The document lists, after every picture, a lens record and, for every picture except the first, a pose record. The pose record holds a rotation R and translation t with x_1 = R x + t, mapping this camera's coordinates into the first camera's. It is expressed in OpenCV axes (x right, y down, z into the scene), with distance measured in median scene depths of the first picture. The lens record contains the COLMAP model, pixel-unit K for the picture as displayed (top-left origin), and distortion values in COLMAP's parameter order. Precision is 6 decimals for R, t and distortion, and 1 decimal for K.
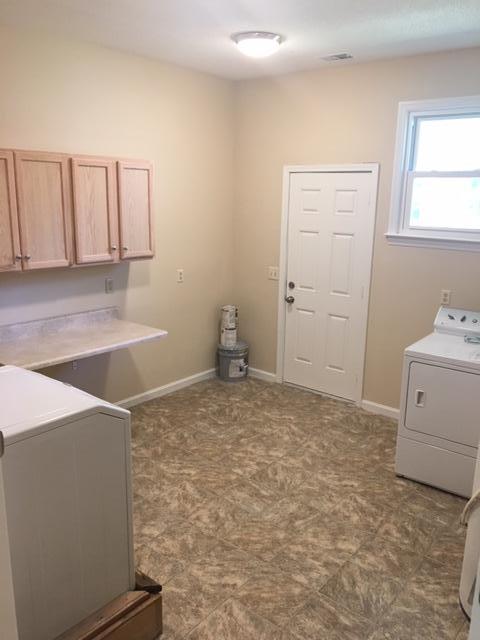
lens RADIAL K [[539.7, 0, 240.6], [0, 539.7, 317.2], [0, 0, 1]] dist [0.075872, -0.110007]
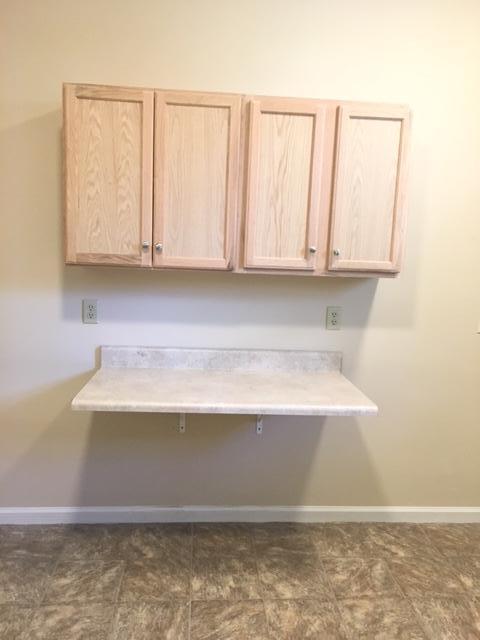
lens RADIAL K [[539.7, 0, 240.6], [0, 539.7, 317.2], [0, 0, 1]] dist [0.075872, -0.110007]
pose [[0.688373, 0.101267, -0.718254, 0.154285], [-0.188141, 0.981245, -0.041968, -0.013210], [0.700533, 0.164023, 0.694514, 0.547804]]
